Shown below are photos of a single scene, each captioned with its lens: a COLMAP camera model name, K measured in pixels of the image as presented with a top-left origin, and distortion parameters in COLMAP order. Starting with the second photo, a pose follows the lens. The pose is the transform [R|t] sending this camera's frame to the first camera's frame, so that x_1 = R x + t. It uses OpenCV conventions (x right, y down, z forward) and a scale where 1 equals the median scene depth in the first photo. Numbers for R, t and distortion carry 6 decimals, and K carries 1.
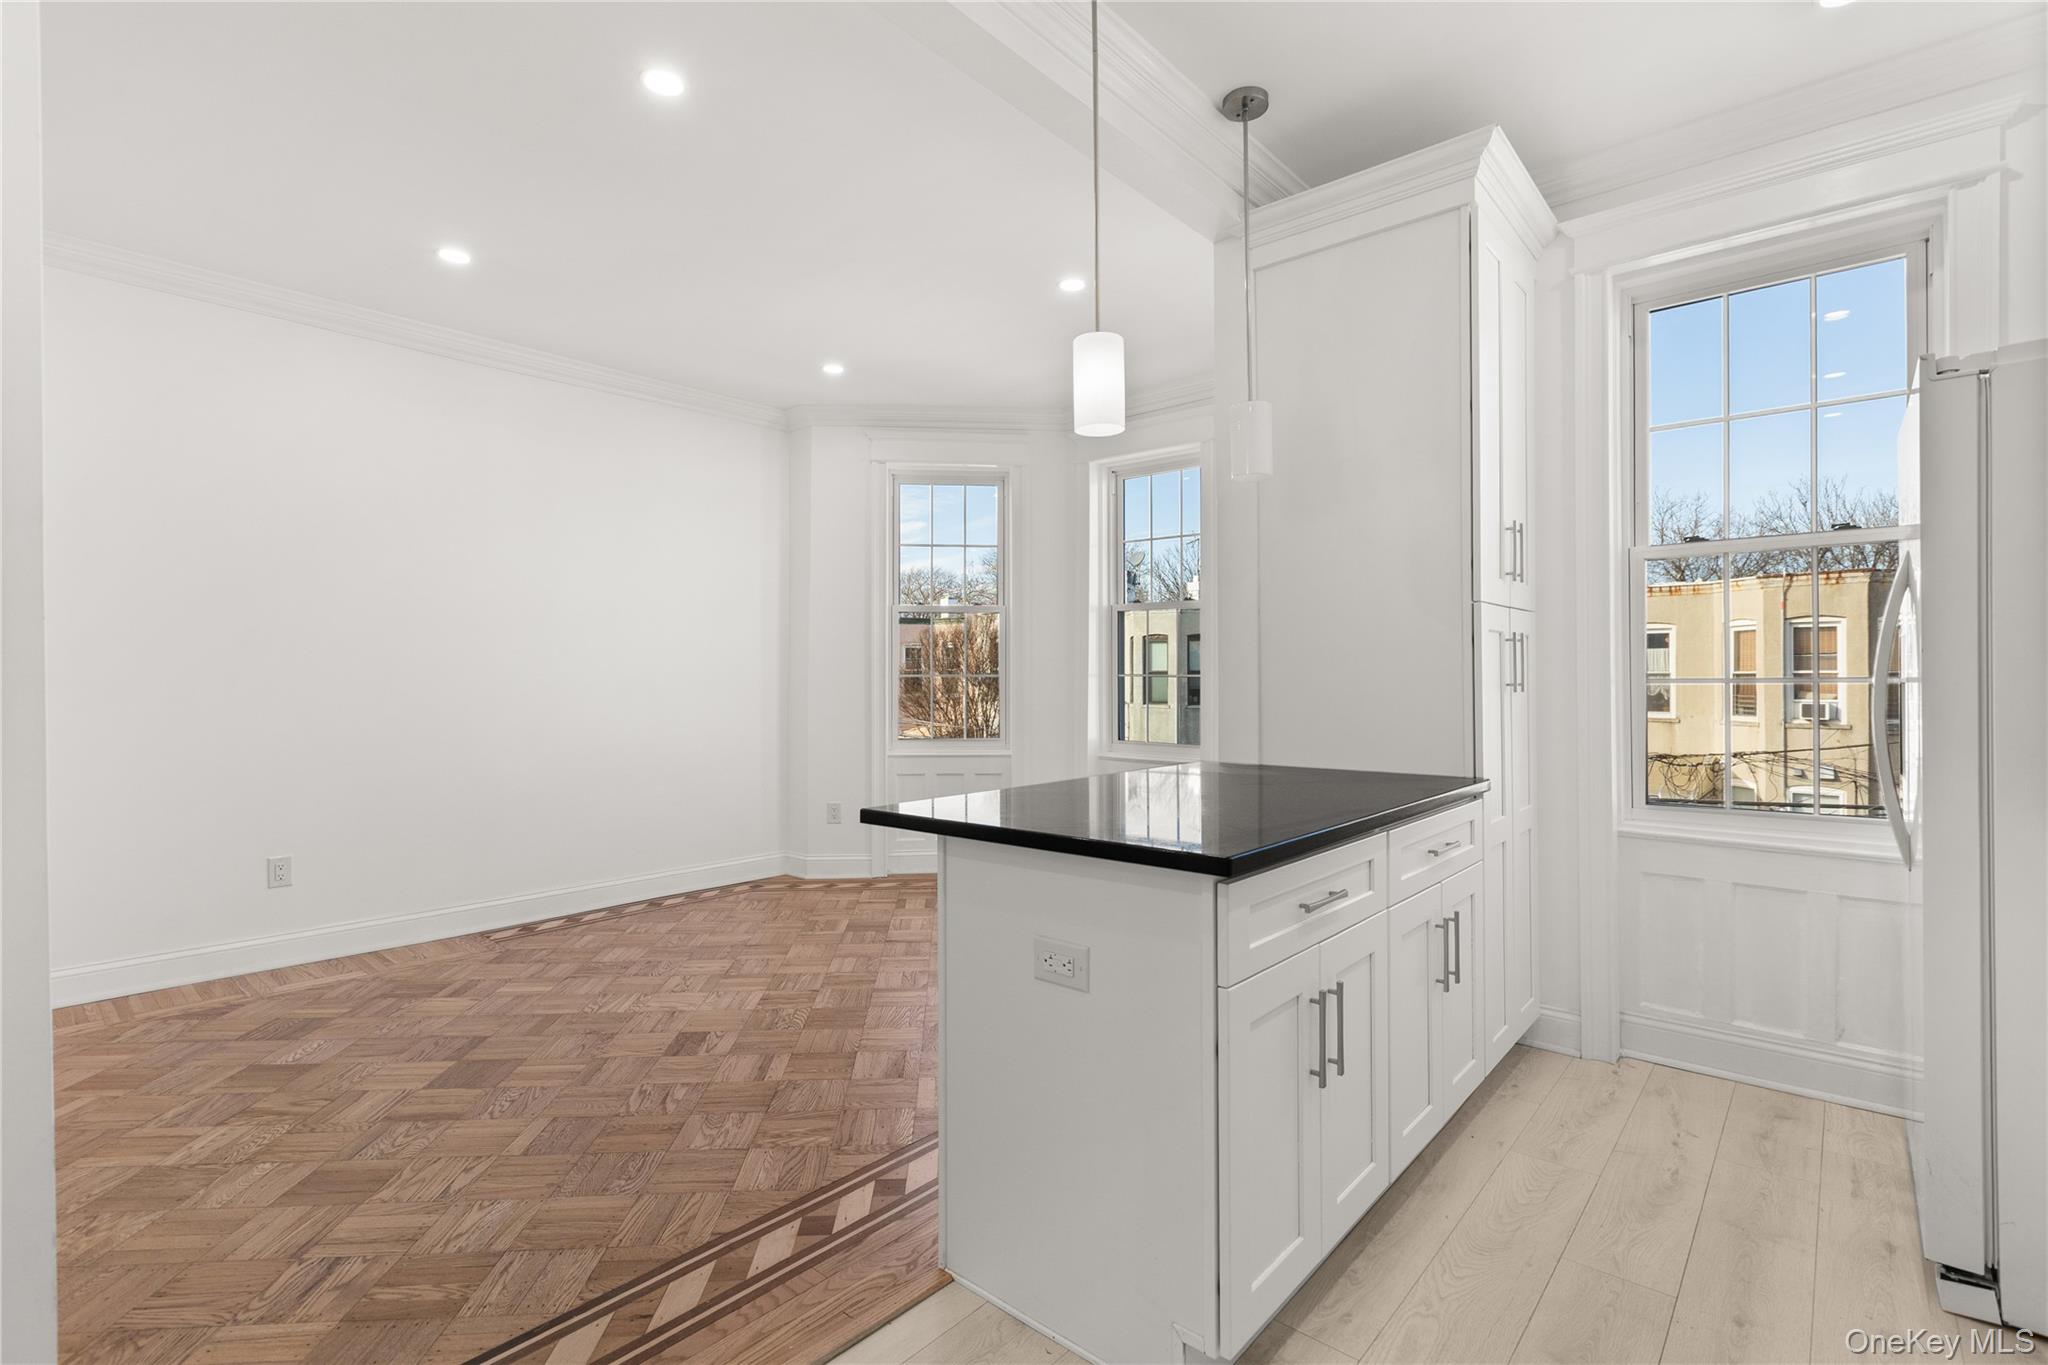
lens RADIAL K [[946.6, 0, 1003.9], [0, 946.6, 689.3], [0, 0, 1]] dist [-0.000906, -0.000888]
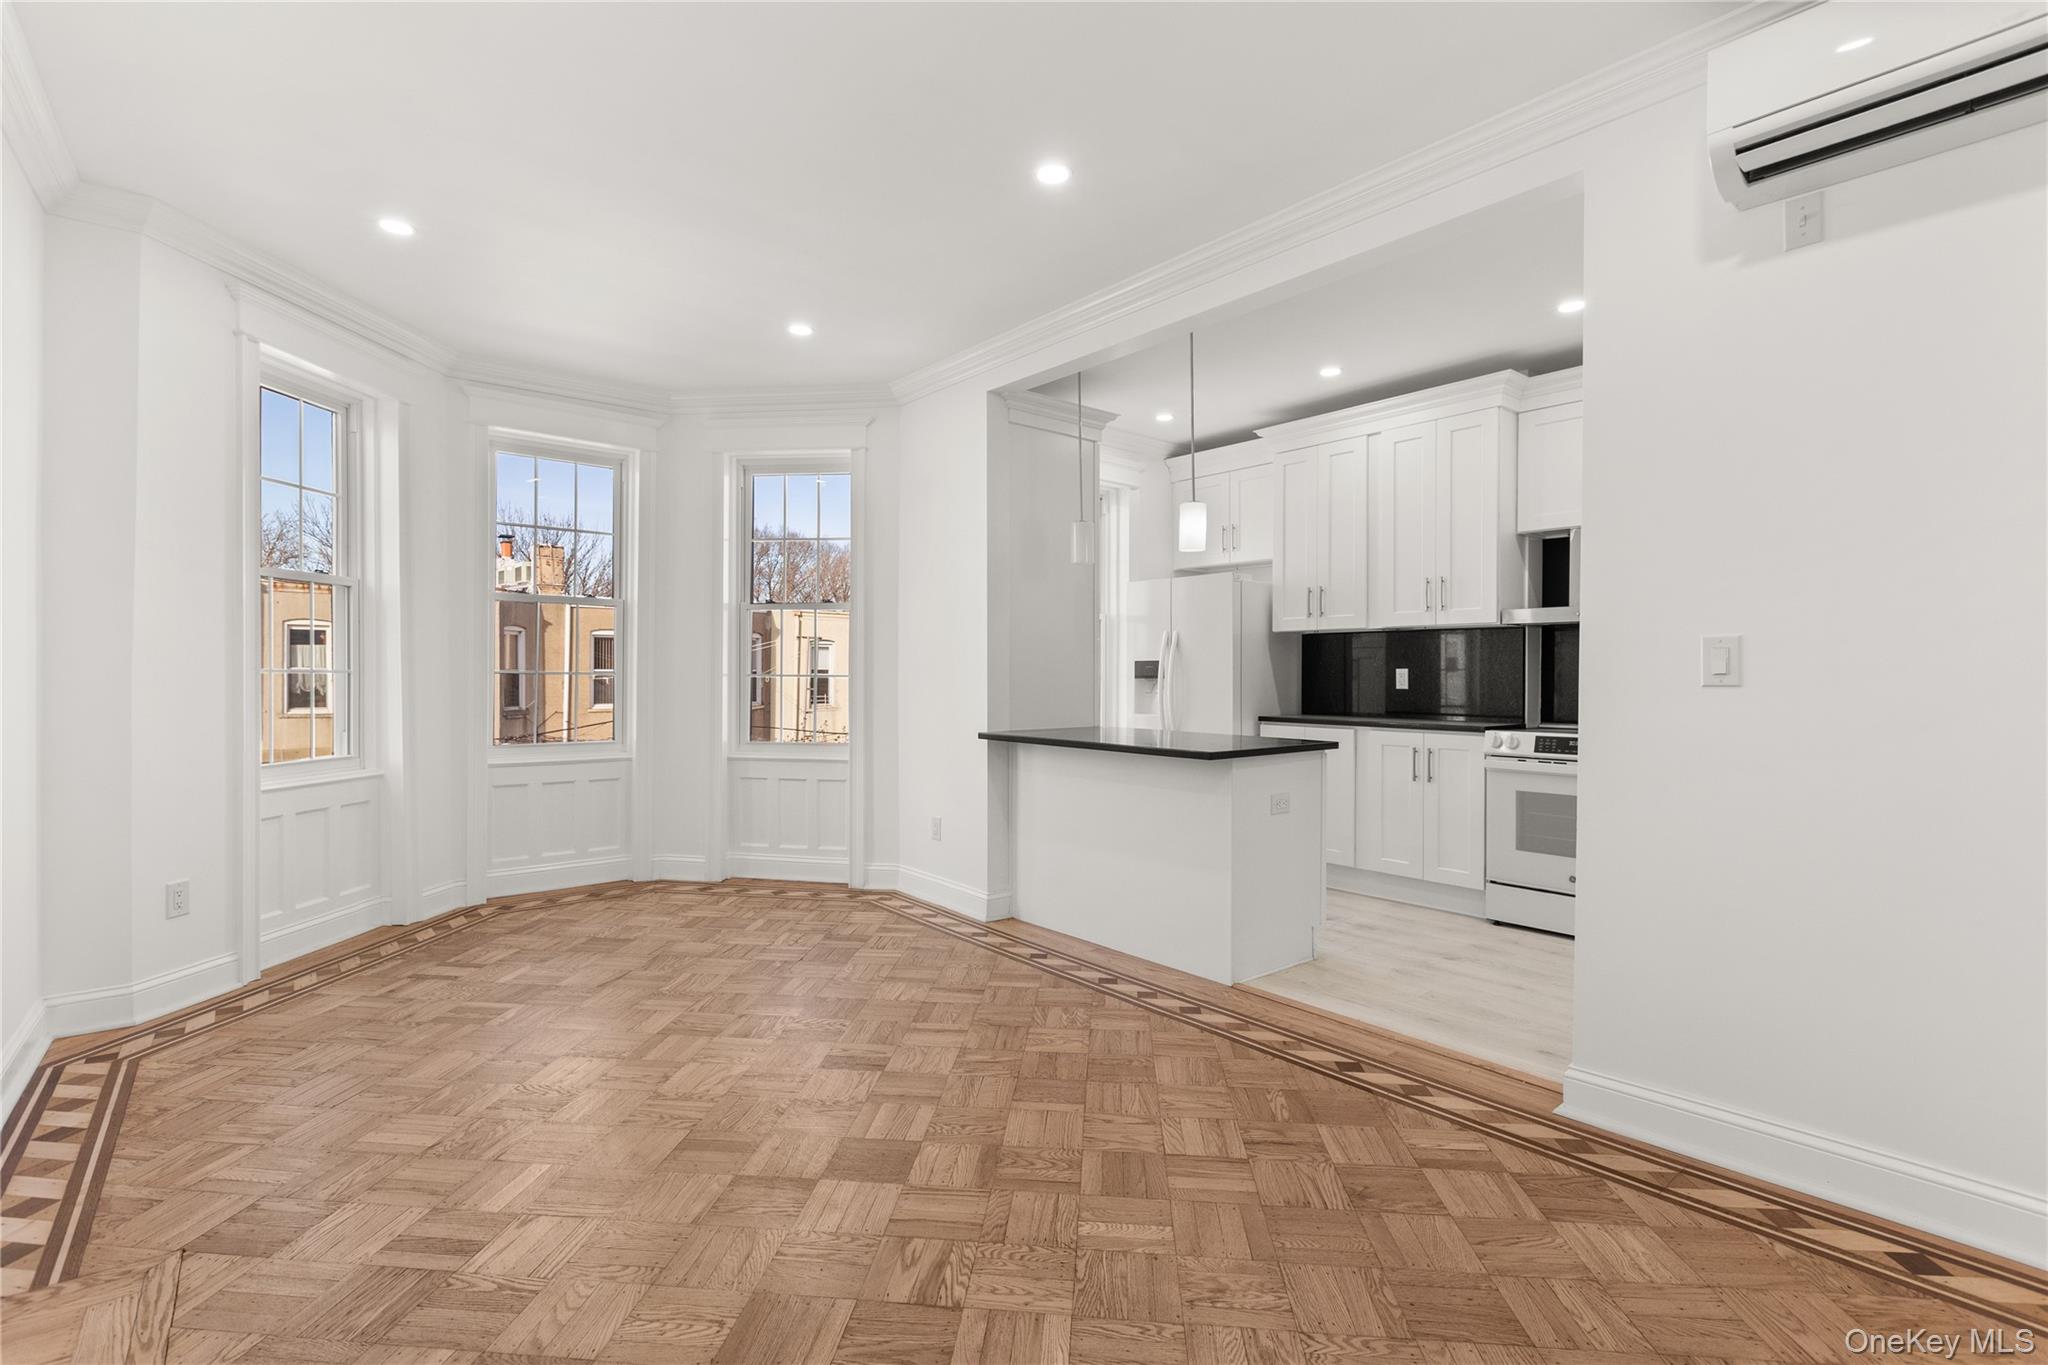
lens RADIAL K [[946.6, 0, 1012.9], [0, 946.6, 682.3], [0, 0, 1]] dist [-0.000906, -0.000888]
pose [[0.162240, -0.008948, 0.986711, -1.340008], [0.005615, 0.999951, 0.008145, -0.017187], [-0.986735, 0.004219, 0.162282, 0.736617]]
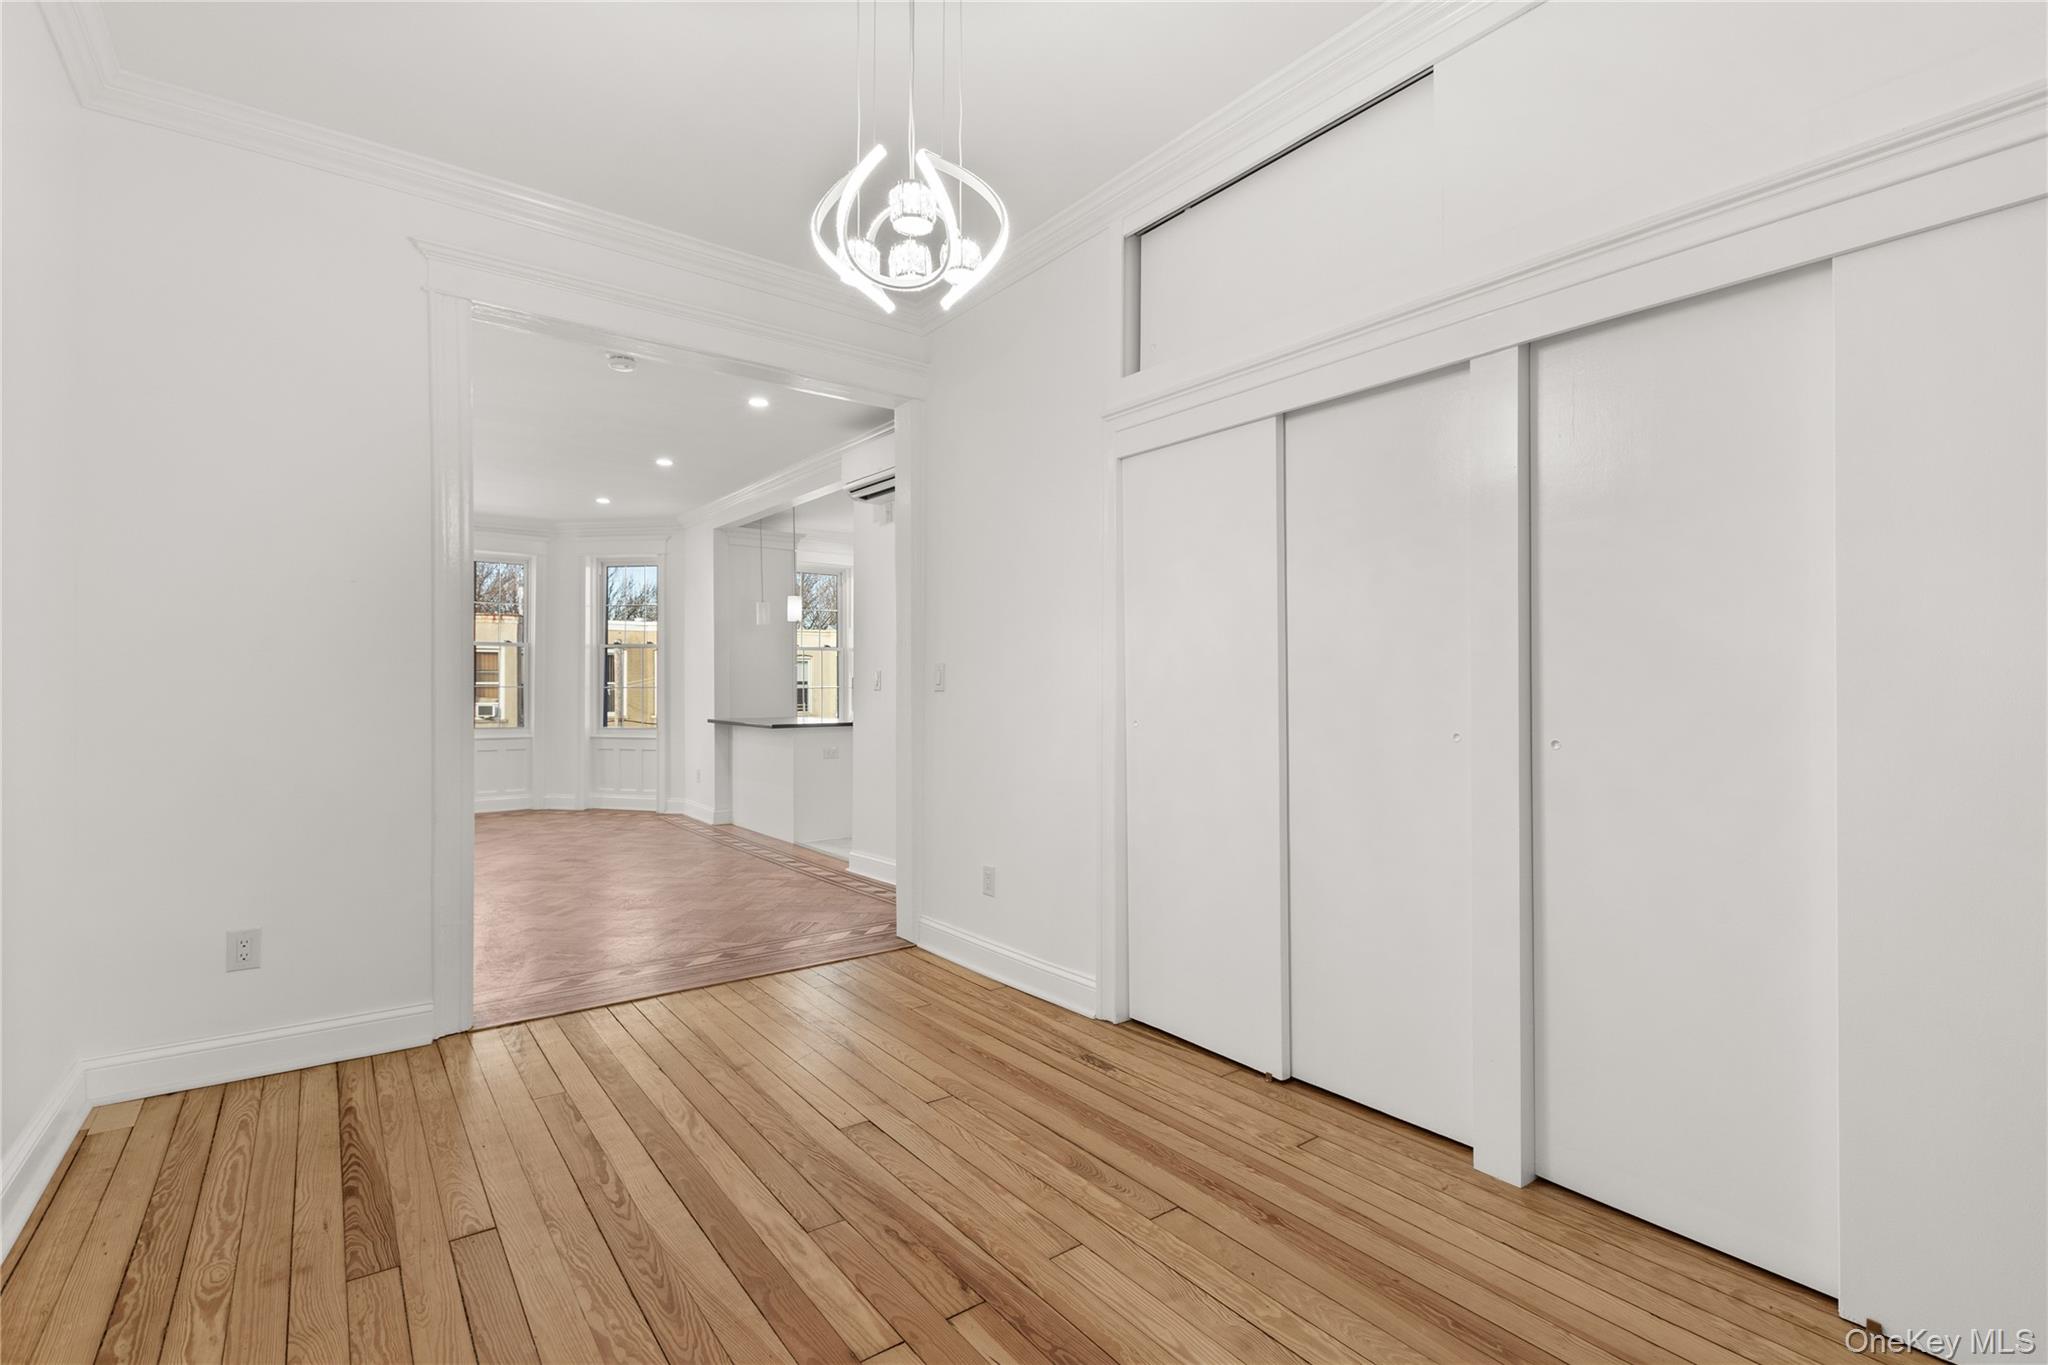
lens RADIAL K [[946.6, 0, 1019.1], [0, 946.6, 682.2], [0, 0, 1]] dist [-0.000906, -0.000888]
pose [[0.198642, 0.000612, 0.980072, -2.403125], [0.010437, 0.999942, -0.002740, -0.014032], [-0.980017, 0.010773, 0.198624, -0.451042]]
